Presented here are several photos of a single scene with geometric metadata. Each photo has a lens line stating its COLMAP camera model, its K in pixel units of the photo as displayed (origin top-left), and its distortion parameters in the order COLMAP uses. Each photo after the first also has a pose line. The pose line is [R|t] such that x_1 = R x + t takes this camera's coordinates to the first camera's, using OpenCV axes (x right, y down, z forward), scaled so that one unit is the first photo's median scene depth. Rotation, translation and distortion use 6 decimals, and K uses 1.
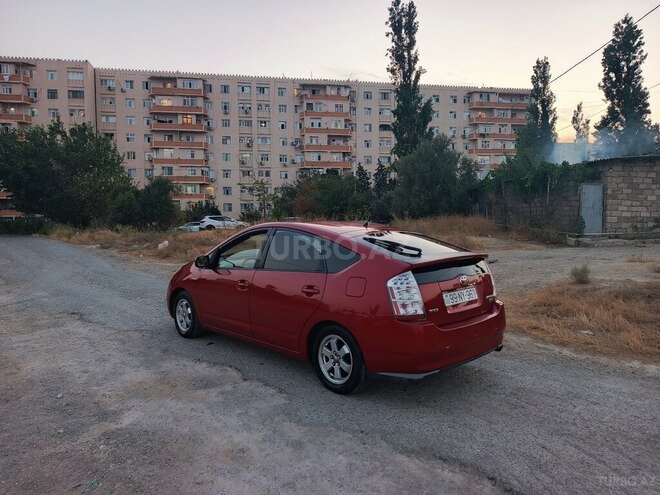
lens RADIAL K [[468.3, 0, 328.1], [0, 468.3, 248.0], [0, 0, 1]] dist [0.032093, -0.028489]
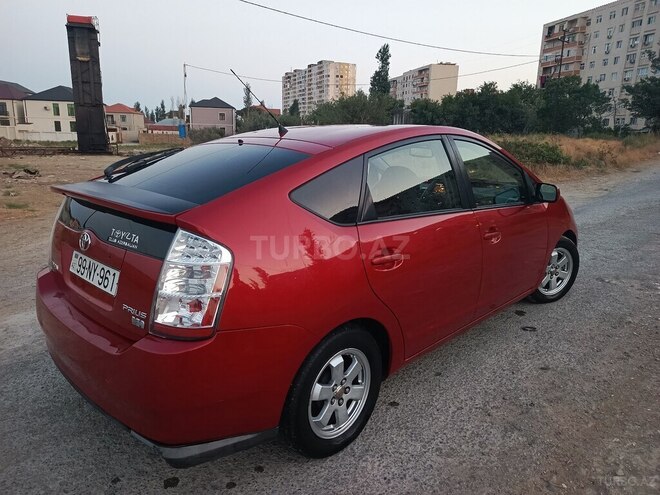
lens RADIAL K [[470.2, 0, 327.5], [0, 470.2, 249.3], [0, 0, 1]] dist [0.016743, -0.011858]
pose [[0.030190, 0.247422, -0.968437, 0.045133], [-0.068878, 0.967091, 0.244931, -0.003696], [0.997168, 0.059310, 0.046238, 0.070962]]
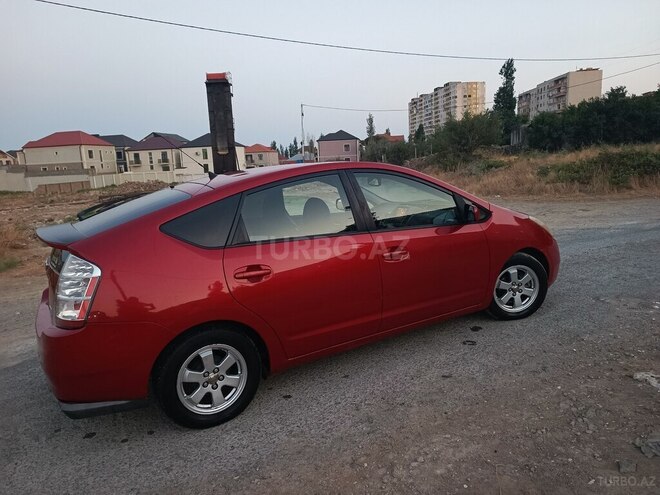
lens RADIAL K [[472.8, 0, 328.0], [0, 472.8, 247.3], [0, 0, 1]] dist [0.015006, -0.009132]
pose [[-0.233789, 0.193090, -0.952921, 0.051141], [0.011459, 0.980561, 0.195879, -0.005636], [0.972220, 0.034875, -0.231457, 0.091918]]
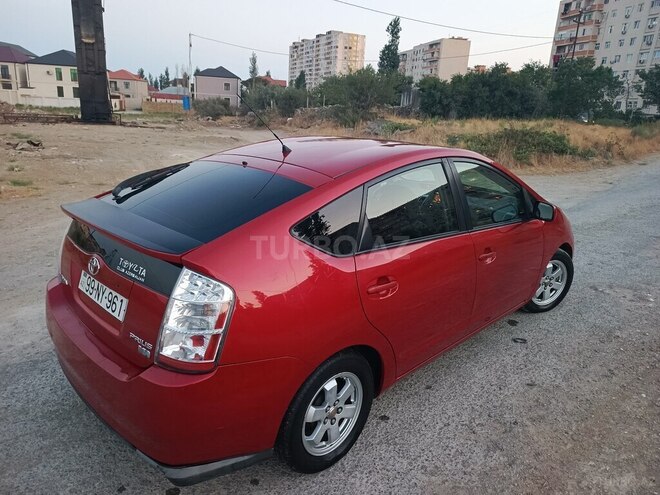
lens RADIAL K [[472.9, 0, 327.7], [0, 472.9, 248.8], [0, 0, 1]] dist [0.006586, -0.002889]
pose [[0.017141, 0.298239, -0.954337, 0.045520], [-0.098995, 0.950294, 0.295198, -0.007576], [0.994940, 0.089415, 0.045813, 0.070890]]
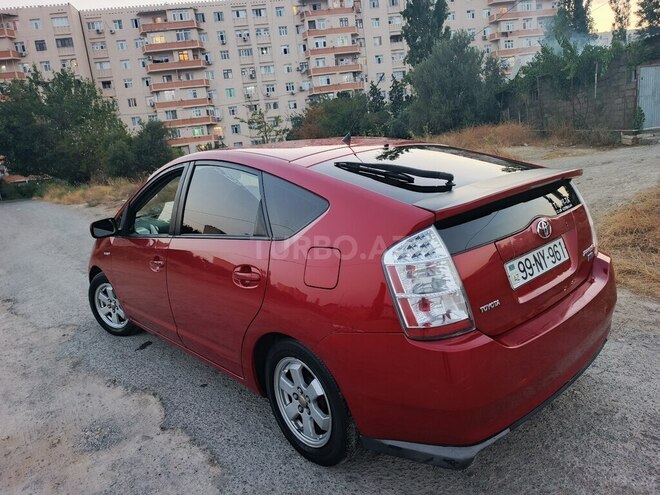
lens RADIAL K [[470.2, 0, 327.5], [0, 470.2, 249.3], [0, 0, 1]] dist [0.016743, -0.011858]
pose [[0.993218, -0.098319, -0.062057, 0.005394], [0.106431, 0.983705, 0.144901, -0.000311], [0.046799, -0.150523, 0.987498, 0.028988]]
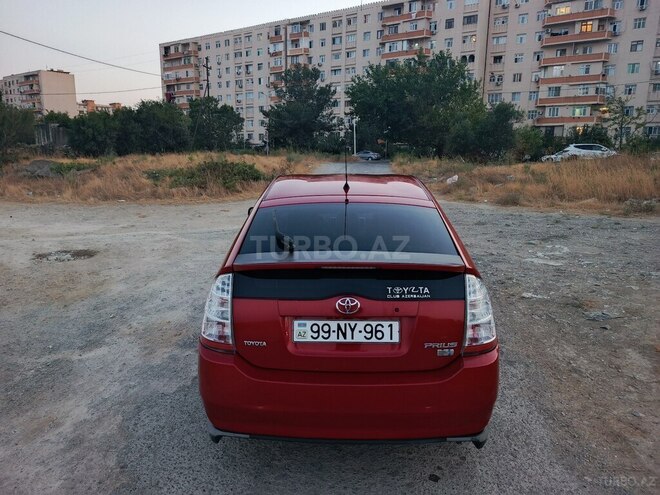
lens RADIAL K [[472.9, 0, 327.7], [0, 472.9, 248.8], [0, 0, 1]] dist [0.006586, -0.002889]
pose [[0.697556, 0.158455, -0.698790, 0.037495], [-0.048619, 0.983461, 0.174473, -0.005410], [0.714879, -0.087730, 0.693723, 0.034479]]
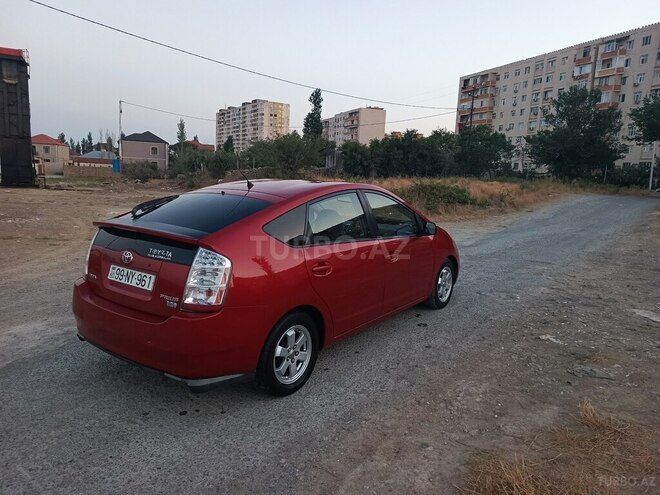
lens RADIAL K [[470.2, 0, 327.5], [0, 470.2, 249.3], [0, 0, 1]] dist [0.016743, -0.011858]
pose [[0.167104, 0.174549, -0.970365, 0.062996], [-0.091499, 0.982702, 0.161011, -0.005738], [0.981684, 0.061882, 0.180185, 0.067974]]
